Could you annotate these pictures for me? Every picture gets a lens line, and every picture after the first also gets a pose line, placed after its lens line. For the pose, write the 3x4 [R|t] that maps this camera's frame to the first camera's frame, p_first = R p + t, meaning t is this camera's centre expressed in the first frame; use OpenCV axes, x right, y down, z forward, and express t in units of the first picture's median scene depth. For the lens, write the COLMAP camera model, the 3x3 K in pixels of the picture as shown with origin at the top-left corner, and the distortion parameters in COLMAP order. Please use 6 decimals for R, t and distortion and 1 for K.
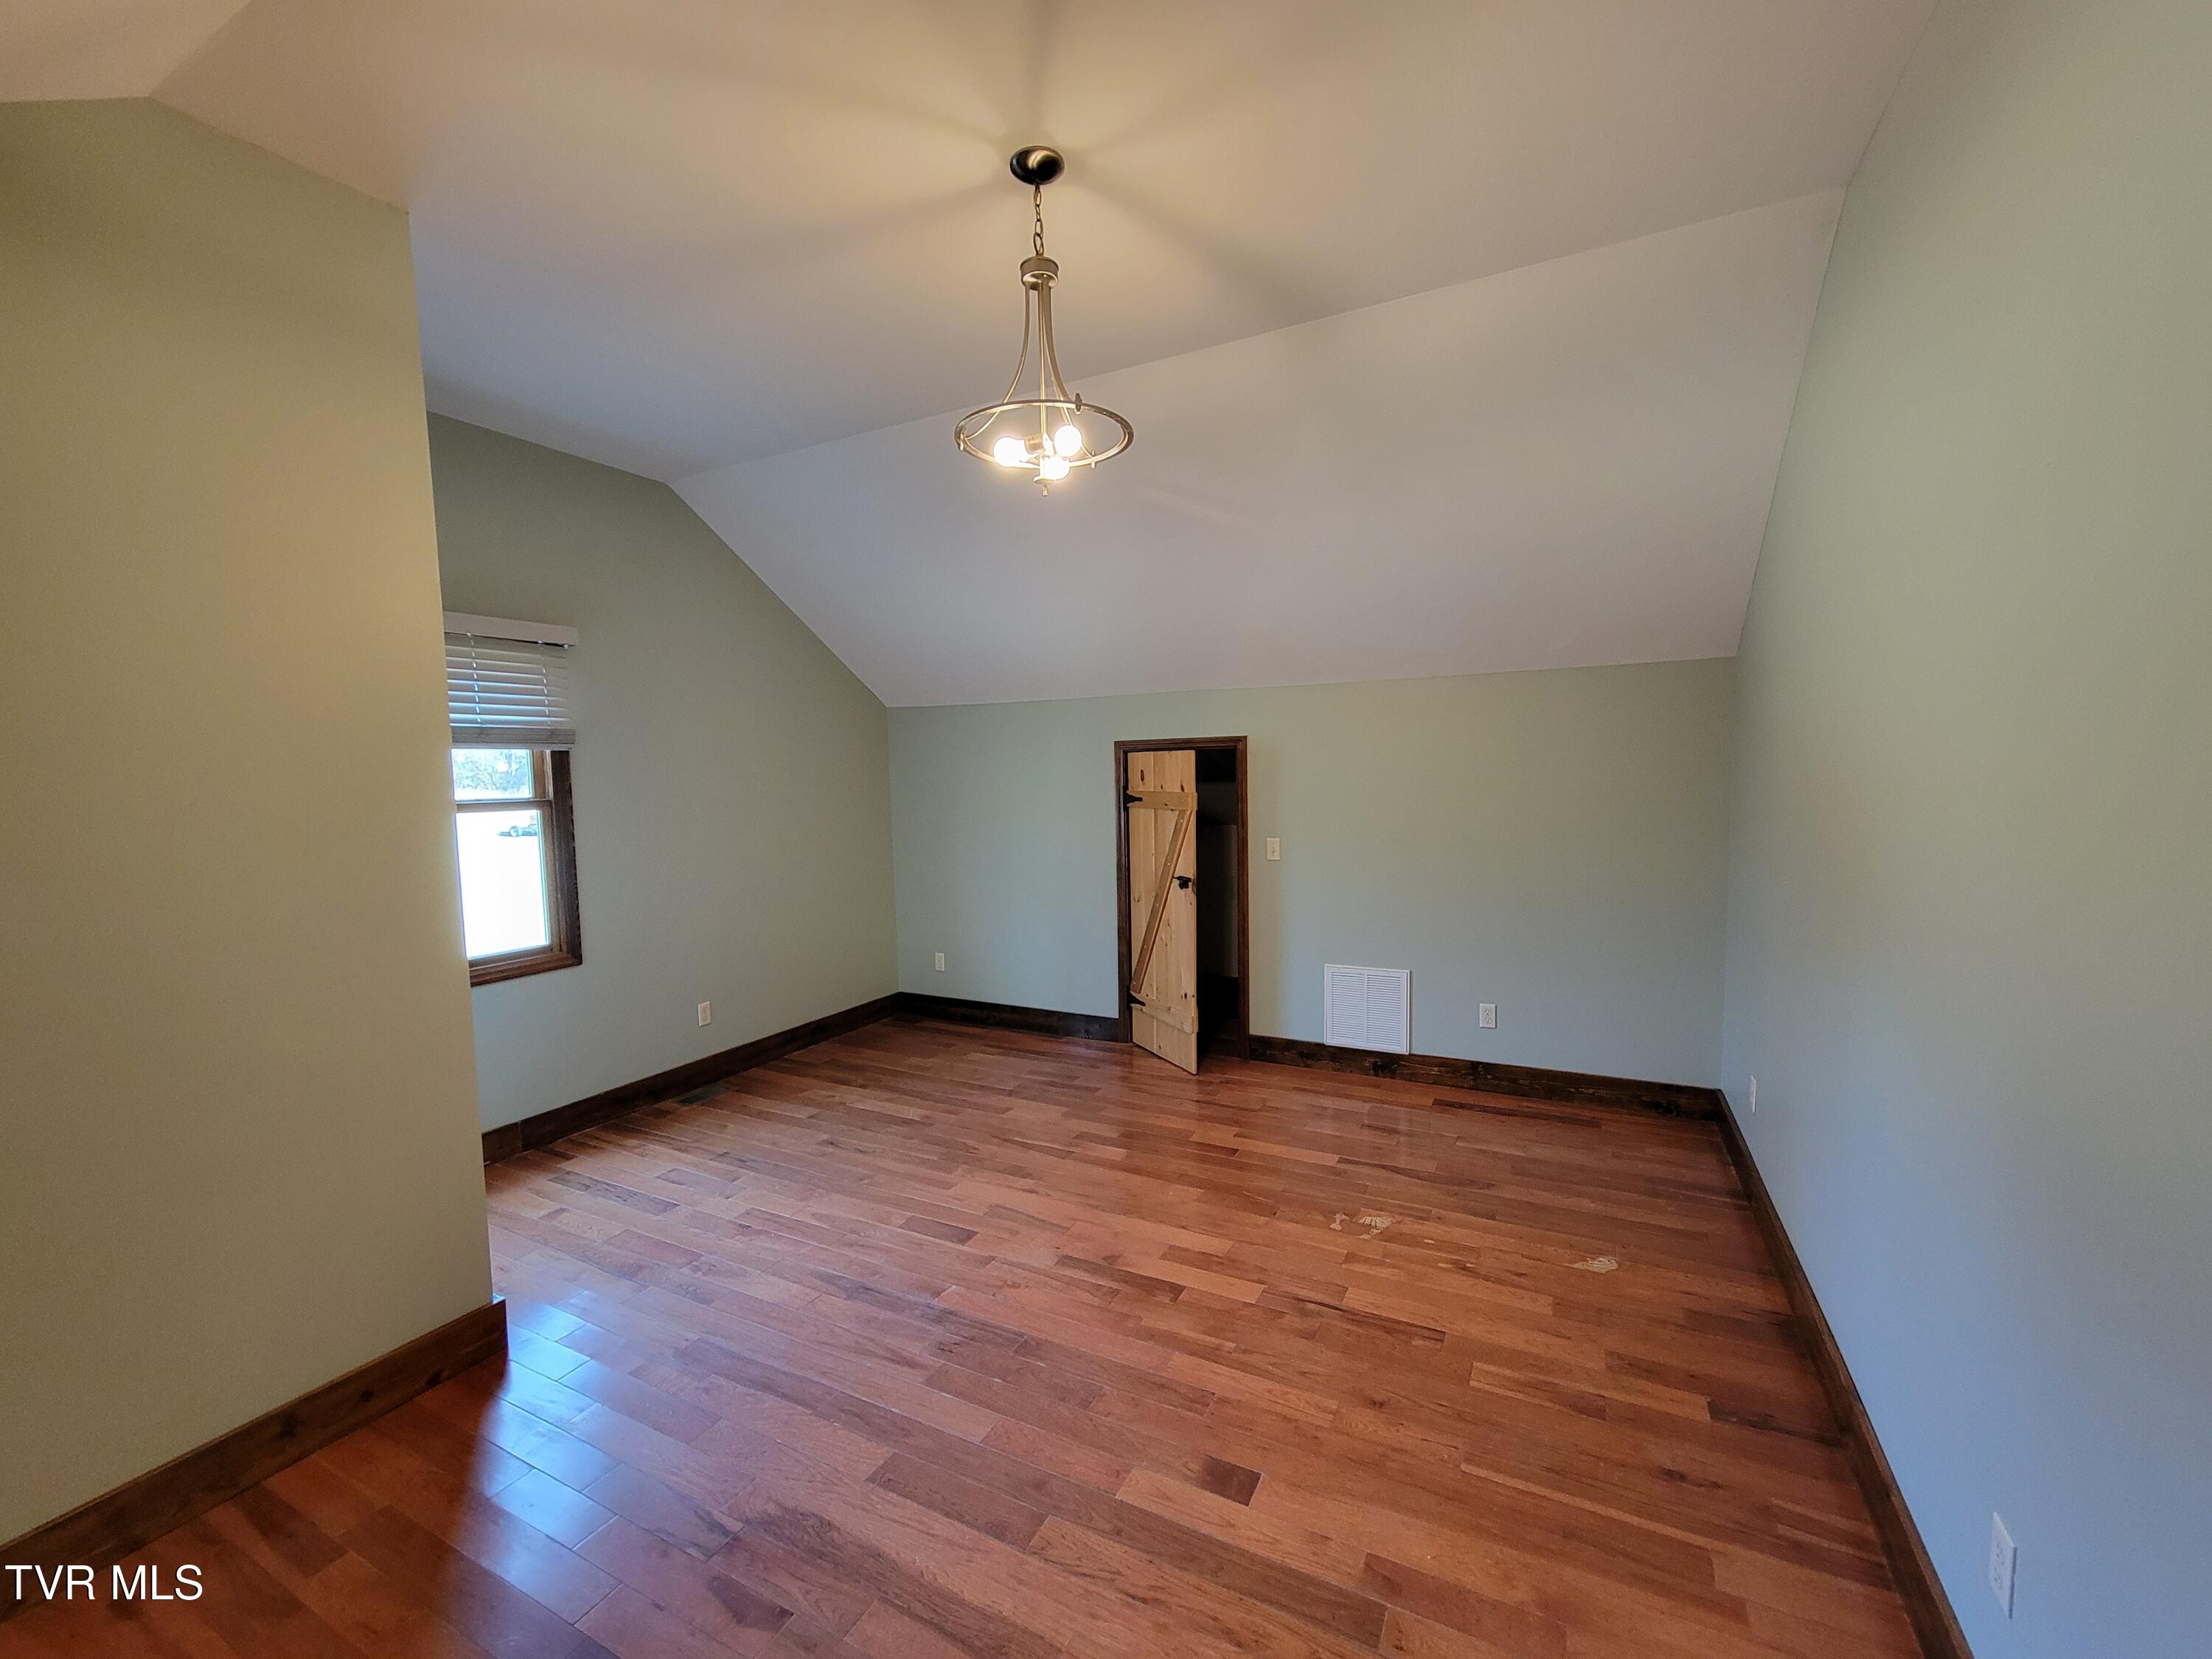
lens RADIAL K [[903.9, 0, 1105.4], [0, 903.9, 839.2], [0, 0, 1]] dist [-0.004768, -0.000684]
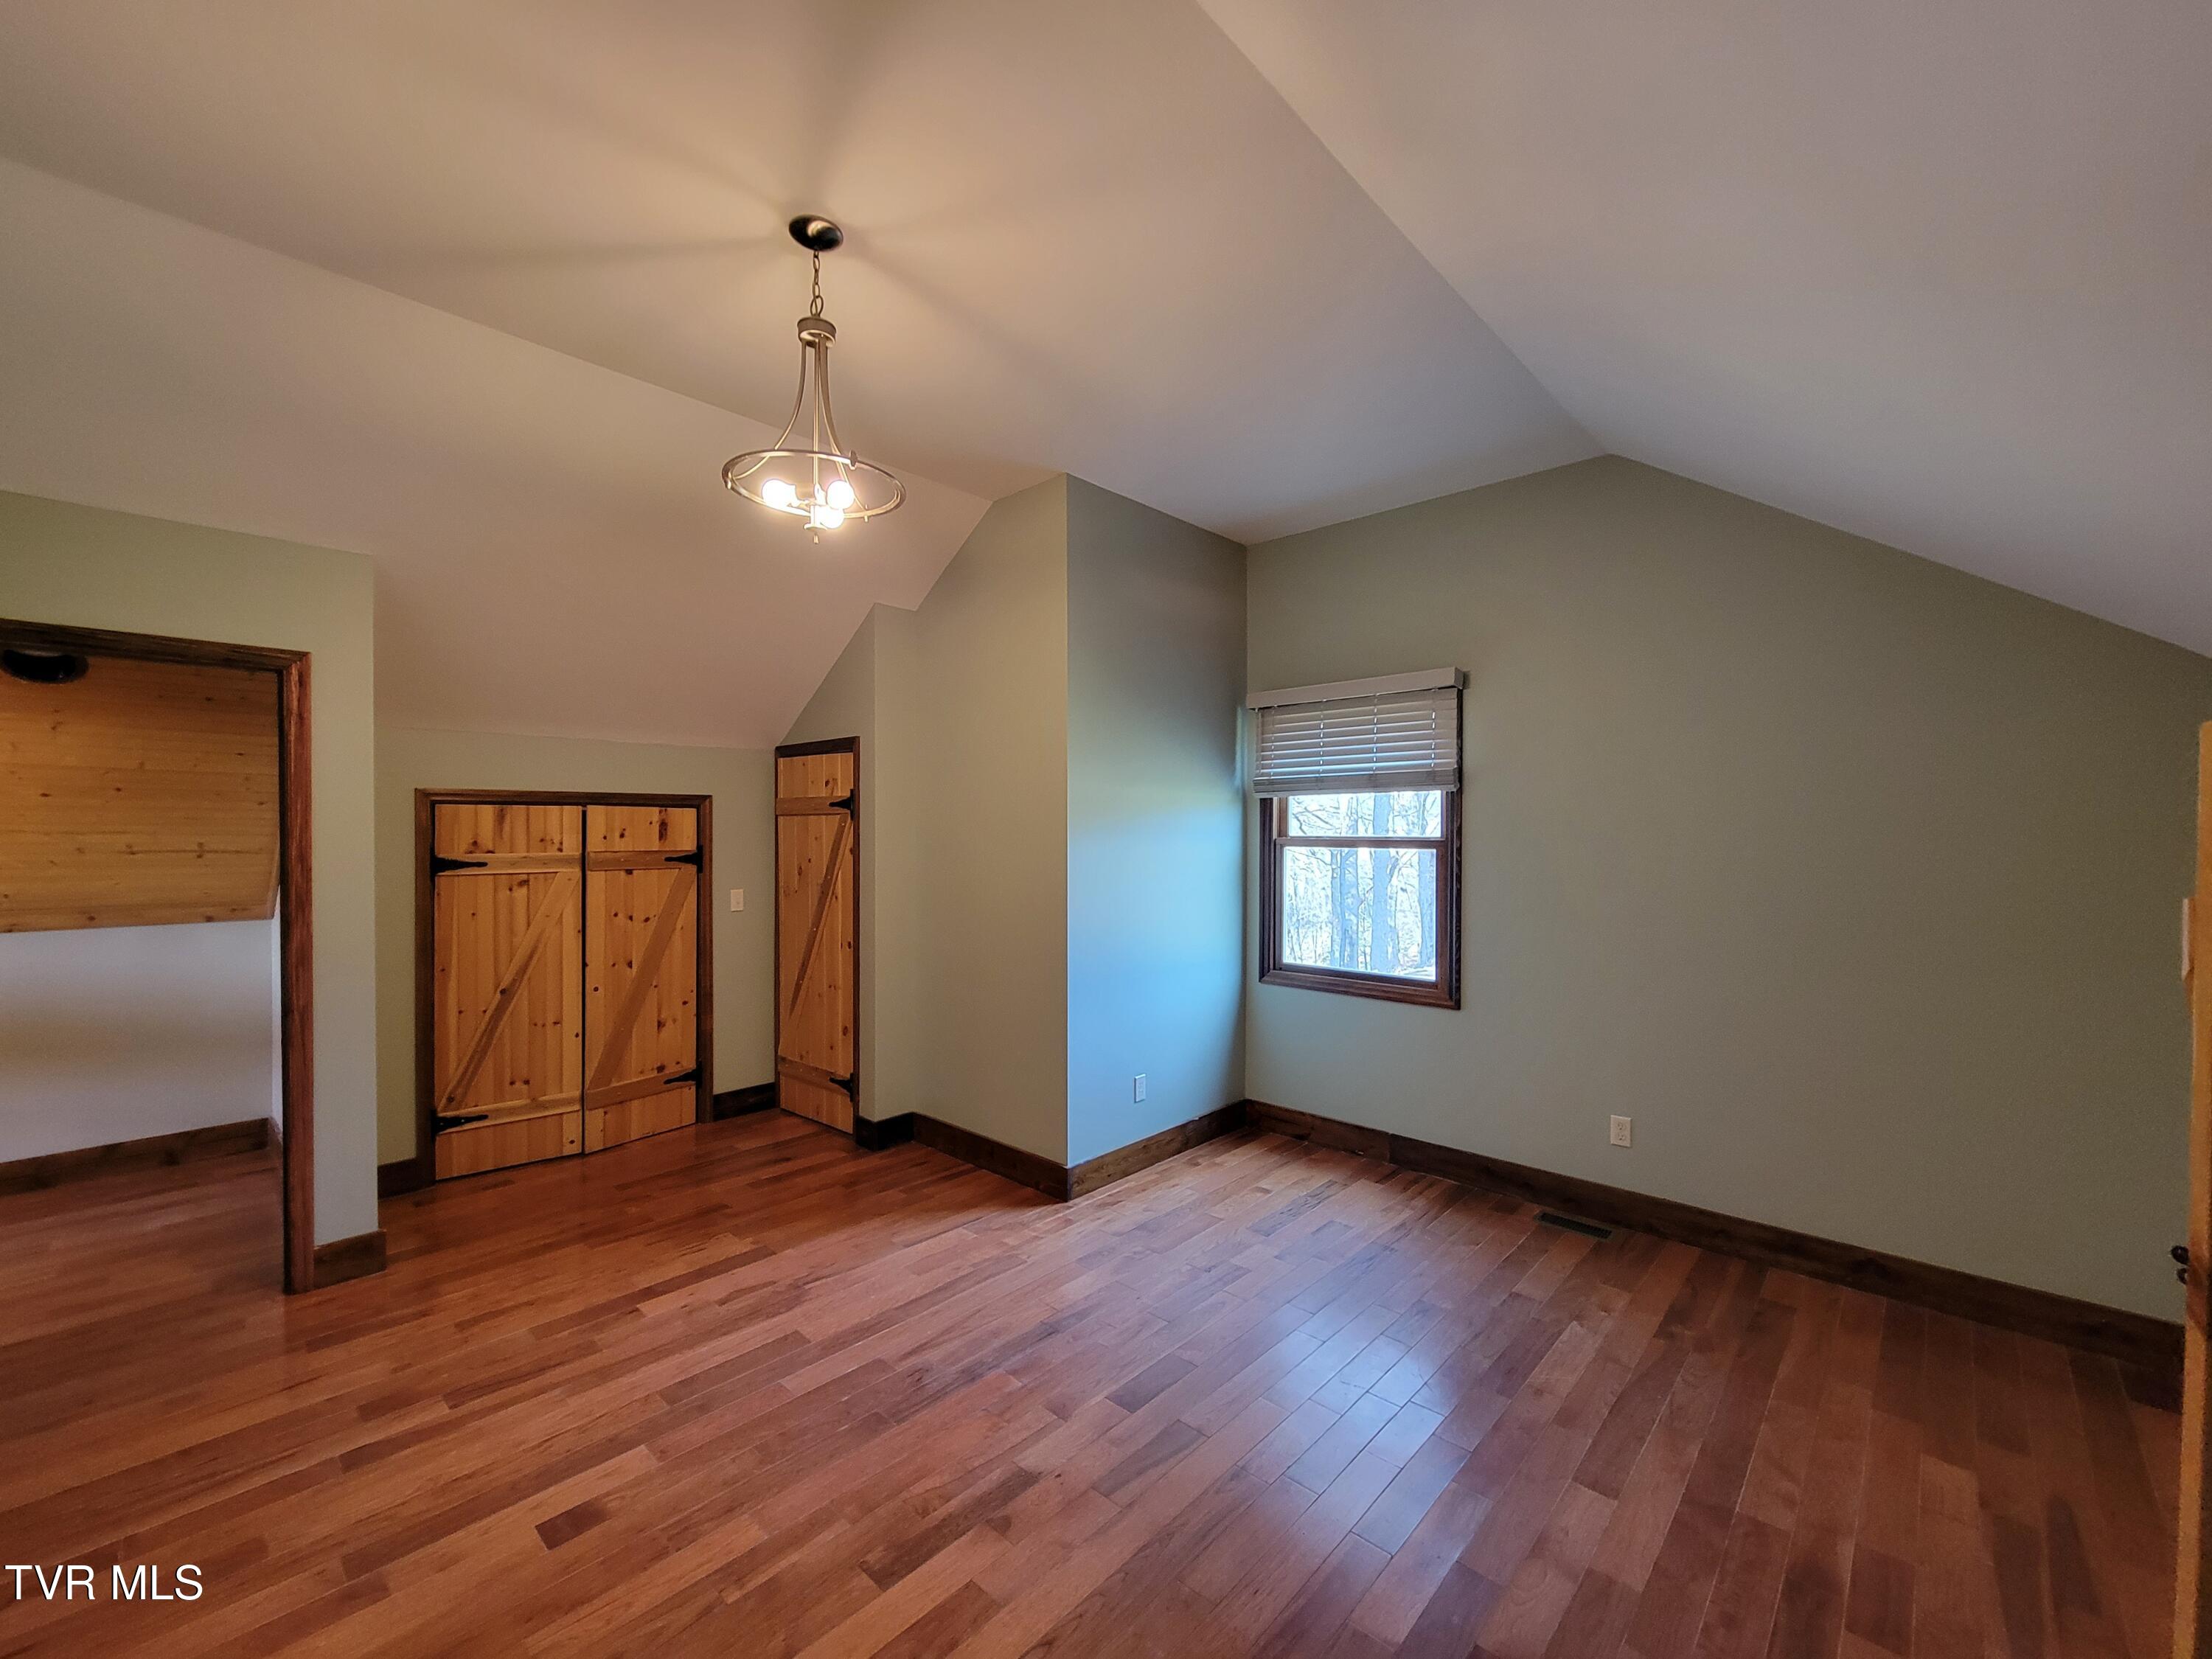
lens RADIAL K [[903.9, 0, 1103.9], [0, 903.9, 826.5], [0, 0, 1]] dist [-0.004768, -0.000684]
pose [[-0.267318, 0.017182, -0.963455, 0.595022], [-0.072017, 0.996688, 0.037757, -0.088391], [0.960913, 0.079479, -0.265195, 1.136741]]
